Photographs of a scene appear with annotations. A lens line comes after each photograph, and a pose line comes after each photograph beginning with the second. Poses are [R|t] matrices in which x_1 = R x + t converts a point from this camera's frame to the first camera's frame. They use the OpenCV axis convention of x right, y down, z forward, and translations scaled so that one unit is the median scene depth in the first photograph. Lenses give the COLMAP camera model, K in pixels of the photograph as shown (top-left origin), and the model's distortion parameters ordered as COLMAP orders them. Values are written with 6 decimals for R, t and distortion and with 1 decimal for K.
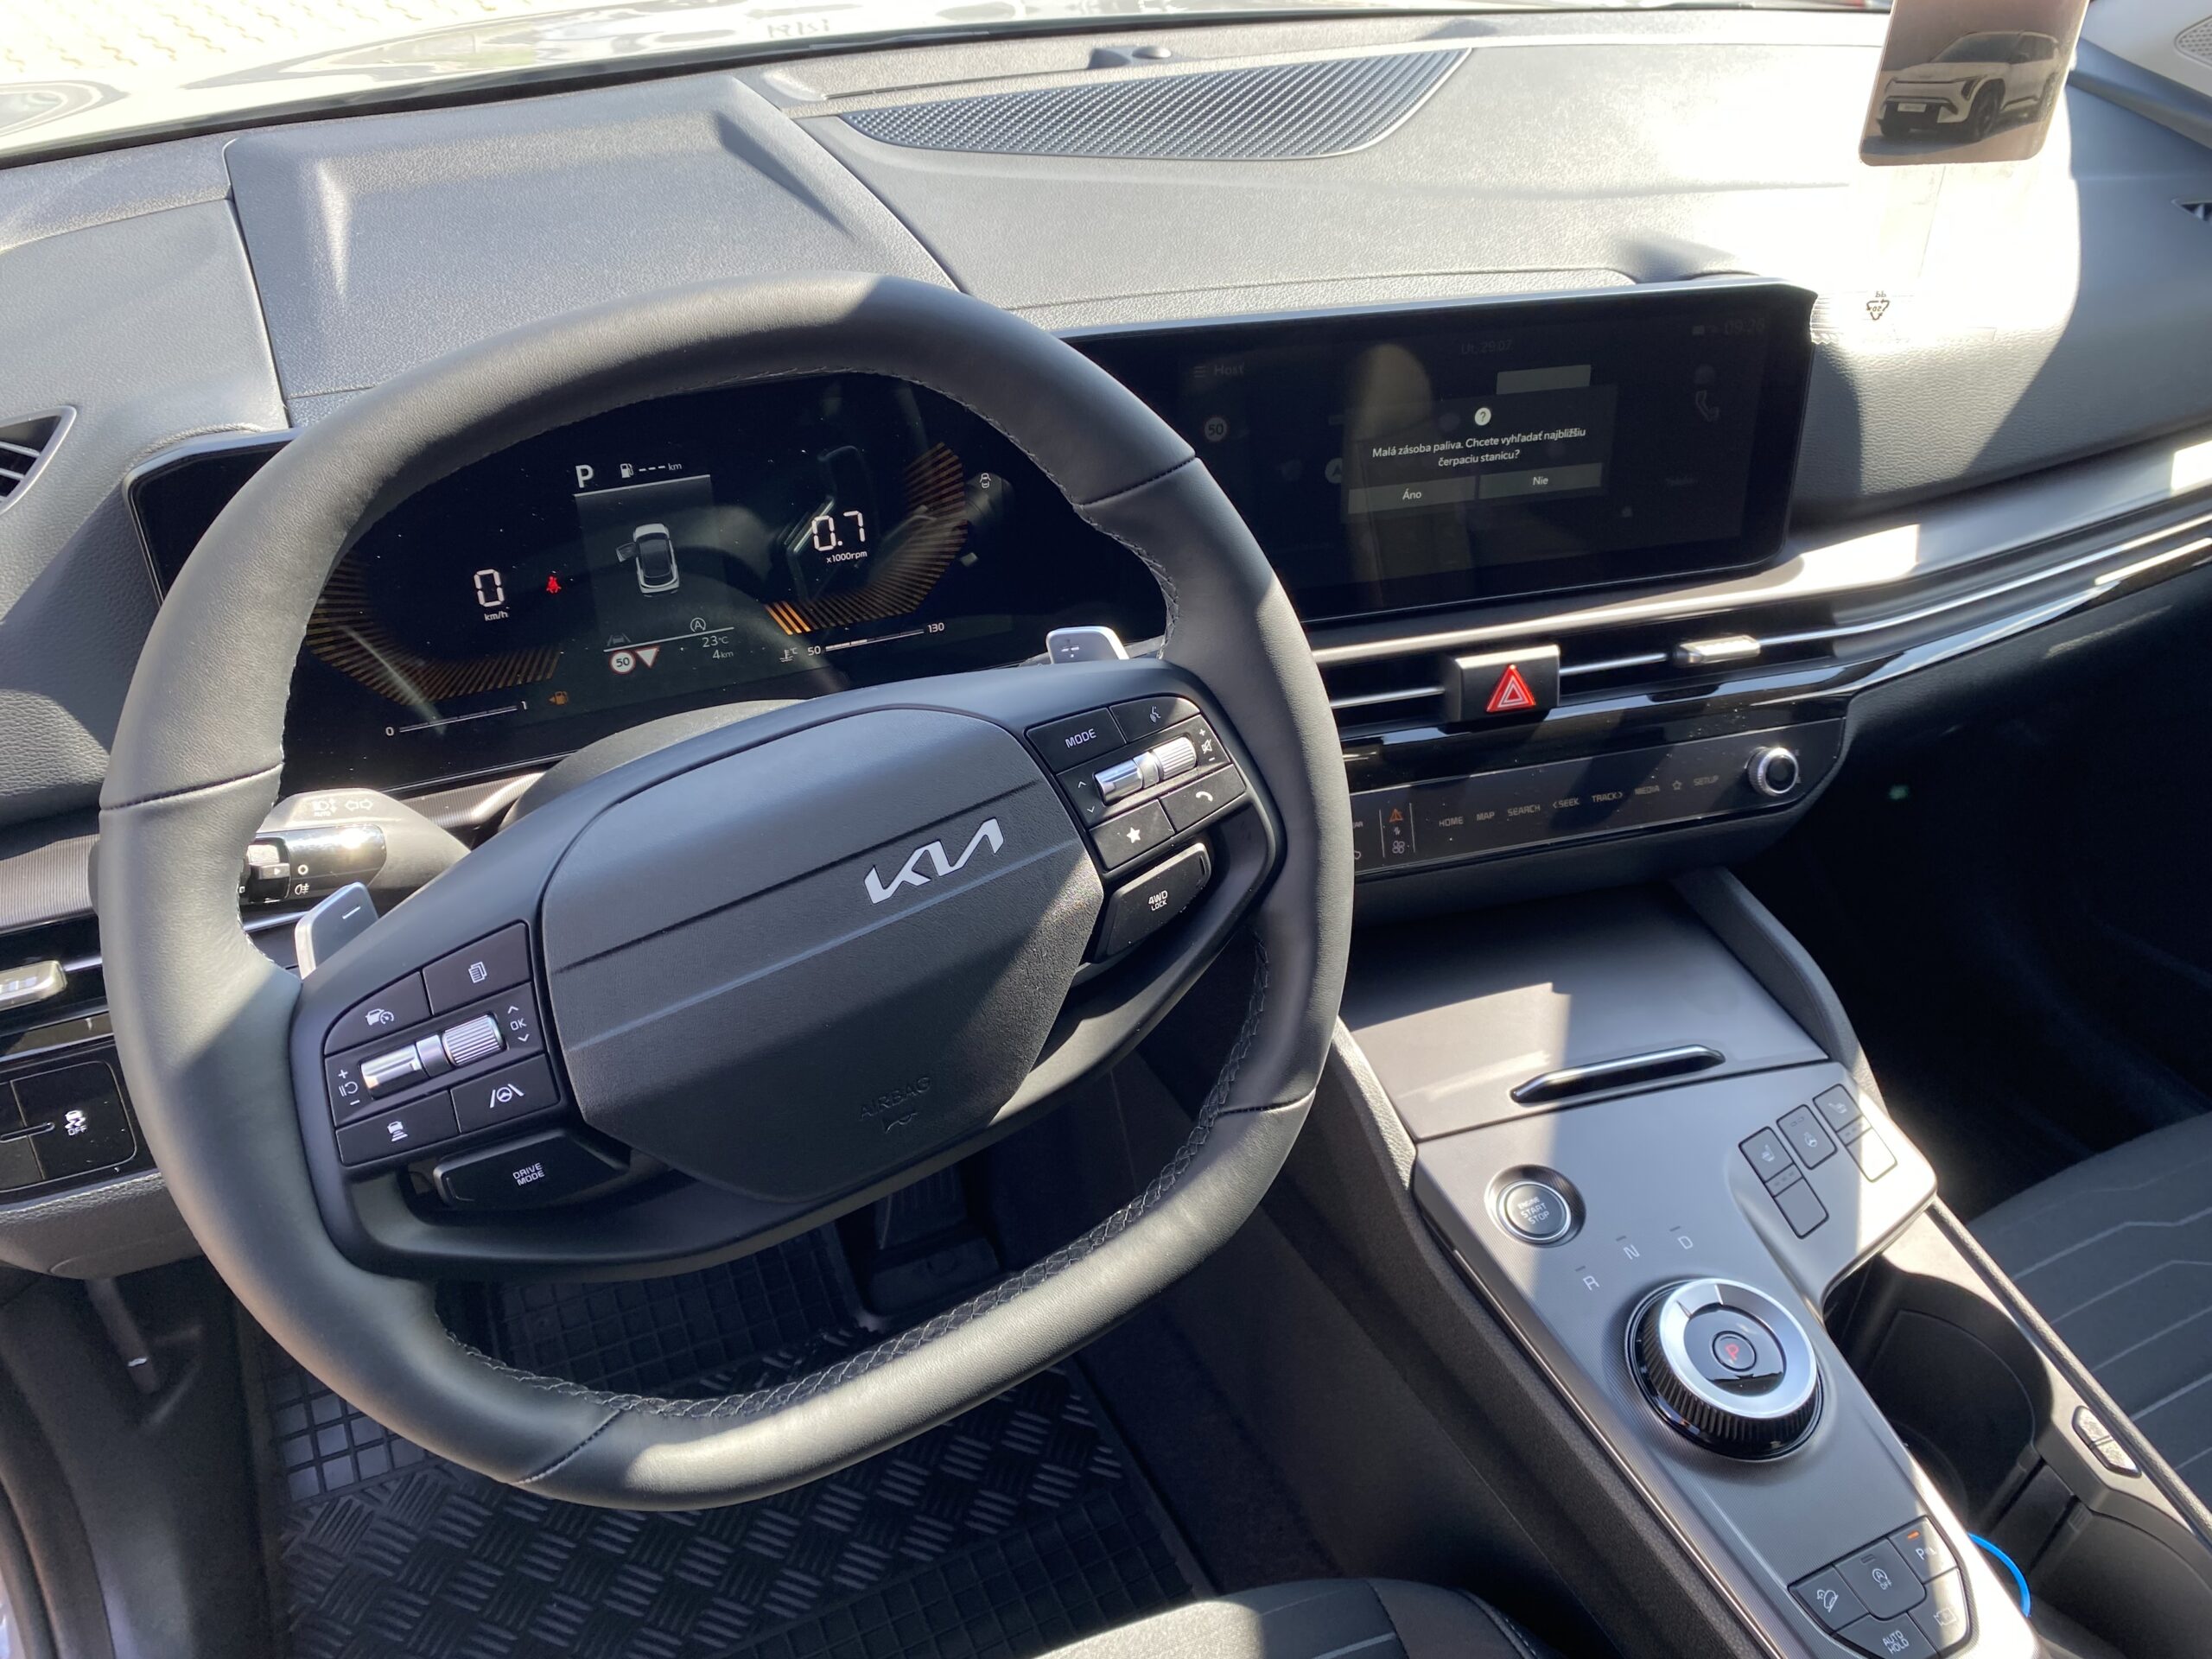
lens RADIAL K [[1702.9, 0, 1124.5], [0, 1702.9, 808.1], [0, 0, 1]] dist [0.004183, 0.008105]
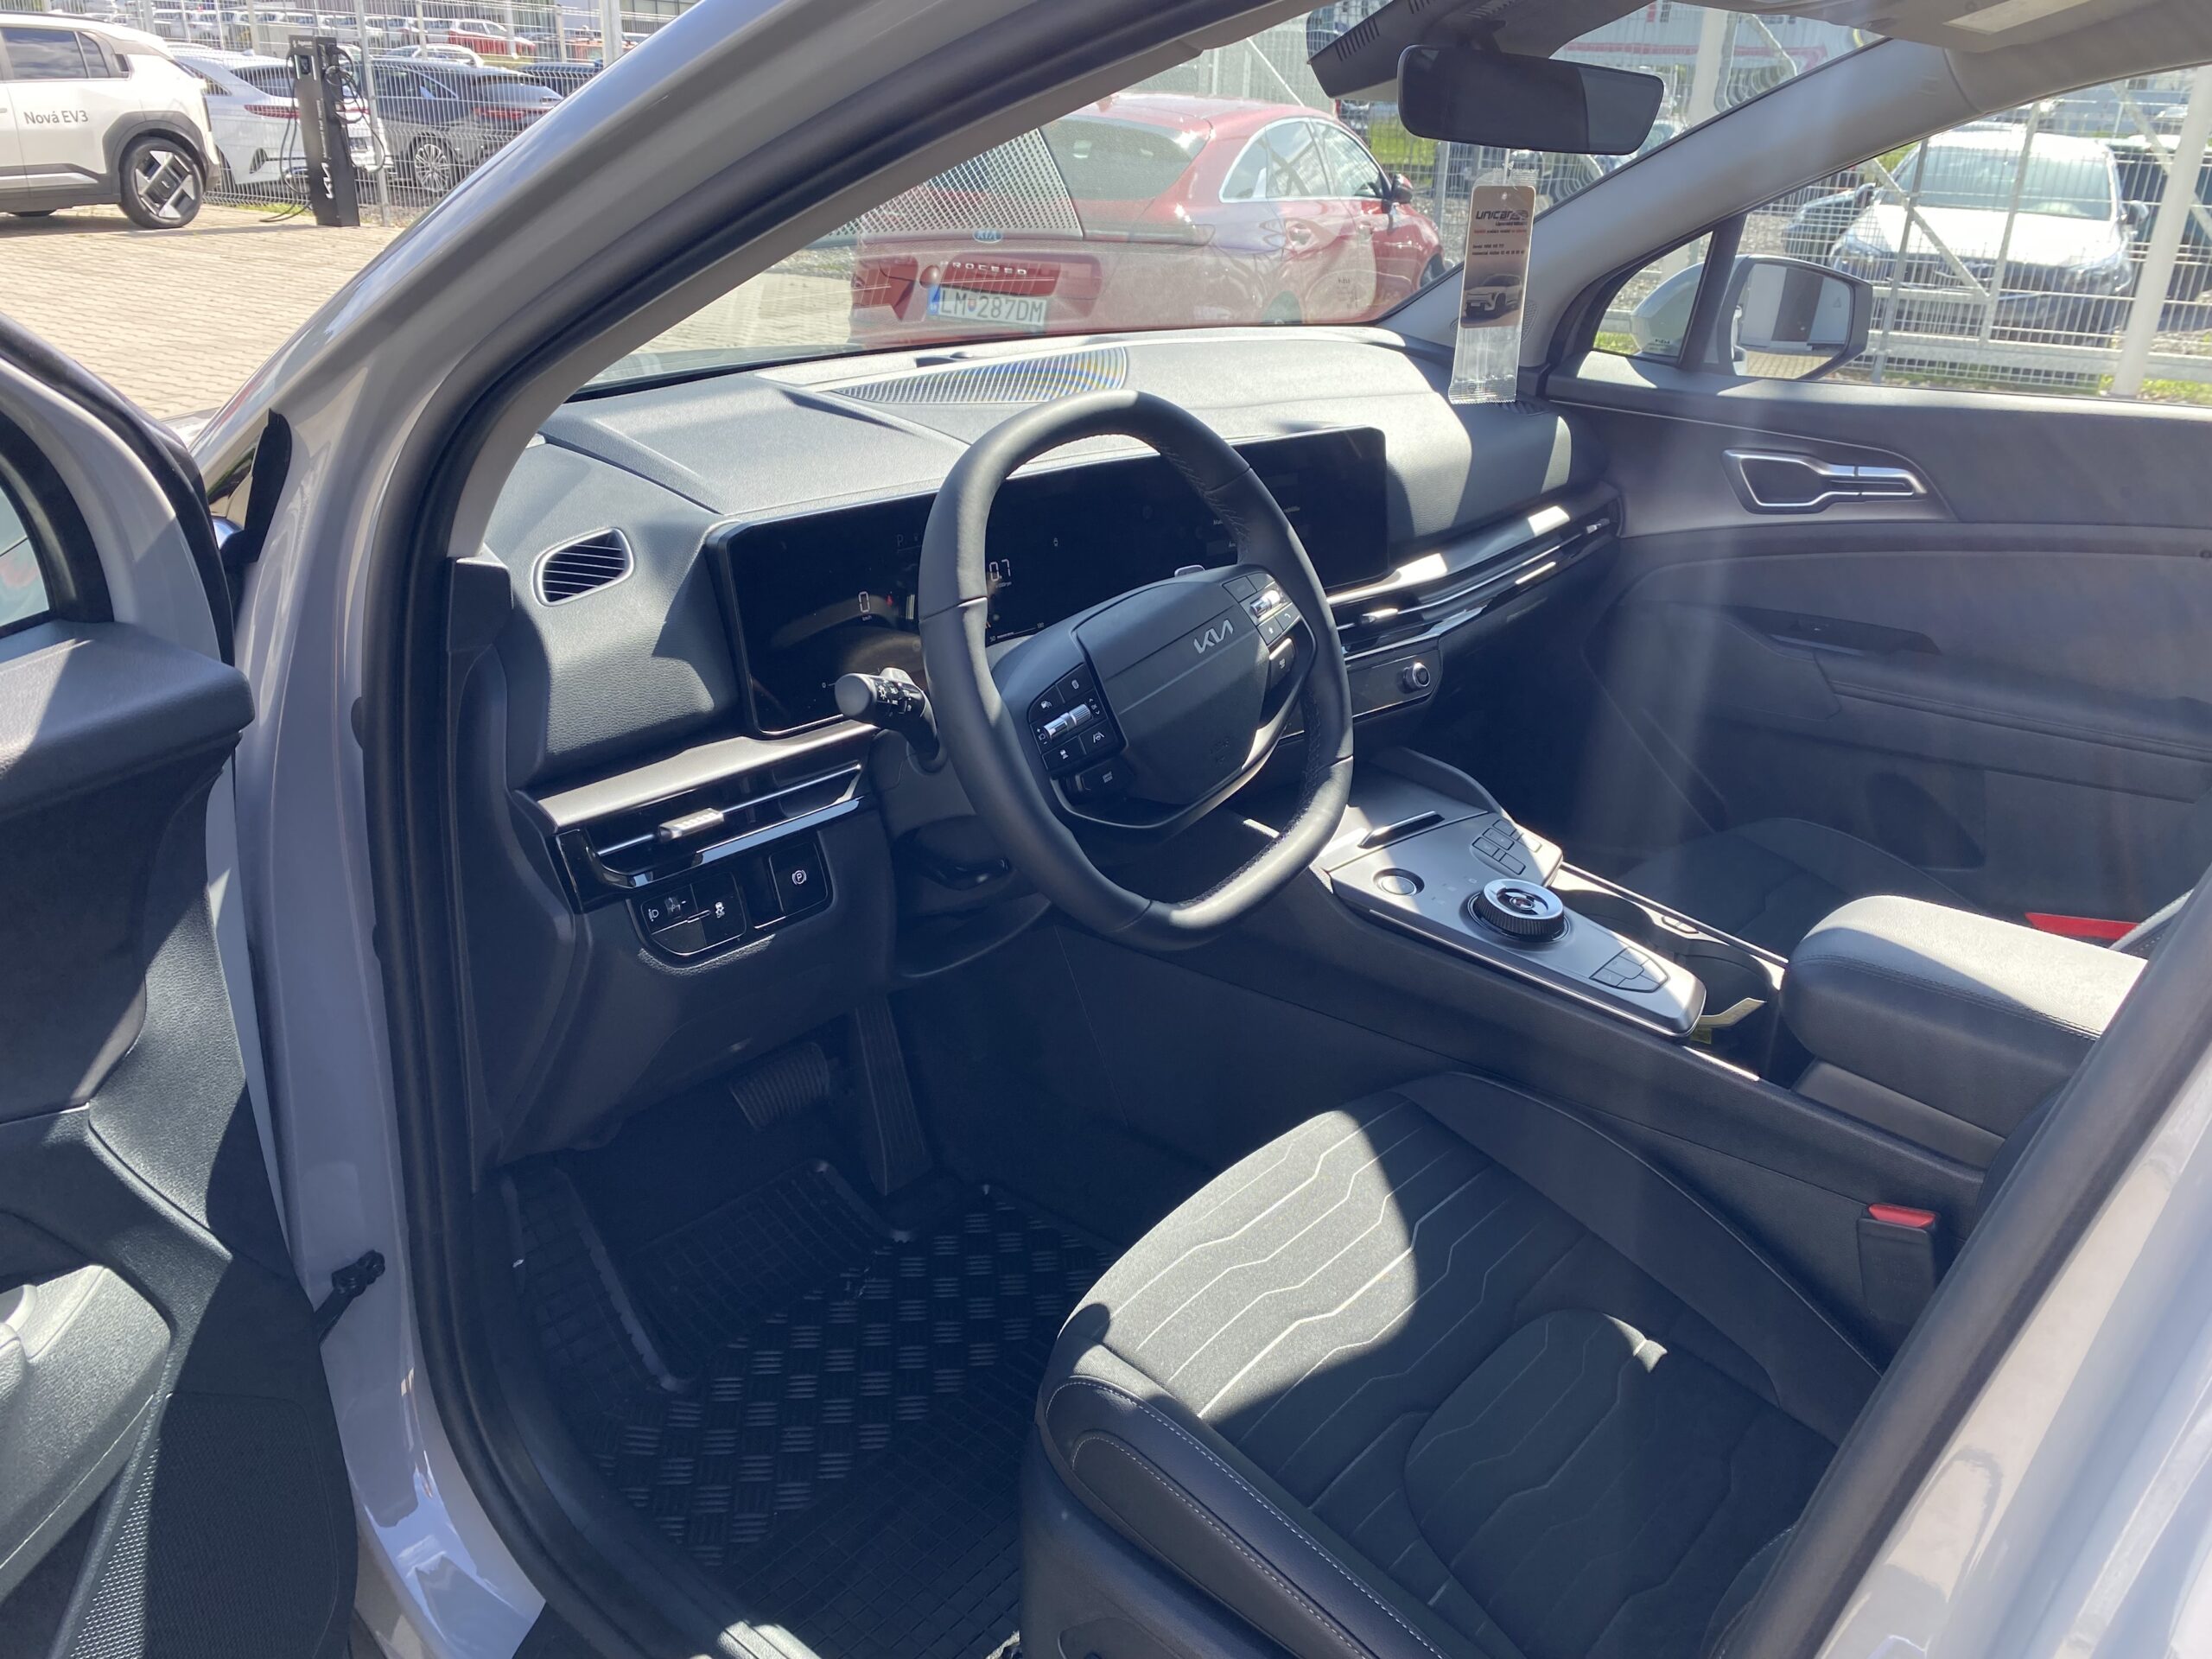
lens RADIAL K [[1702.9, 0, 1089.0], [0, 1702.9, 848.6], [0, 0, 1]] dist [0.004183, 0.008105]
pose [[0.907746, -0.166380, 0.385117, -0.738342], [0.240549, 0.958521, -0.152886, 0.379419], [-0.343705, 0.231421, 0.910116, -0.558130]]
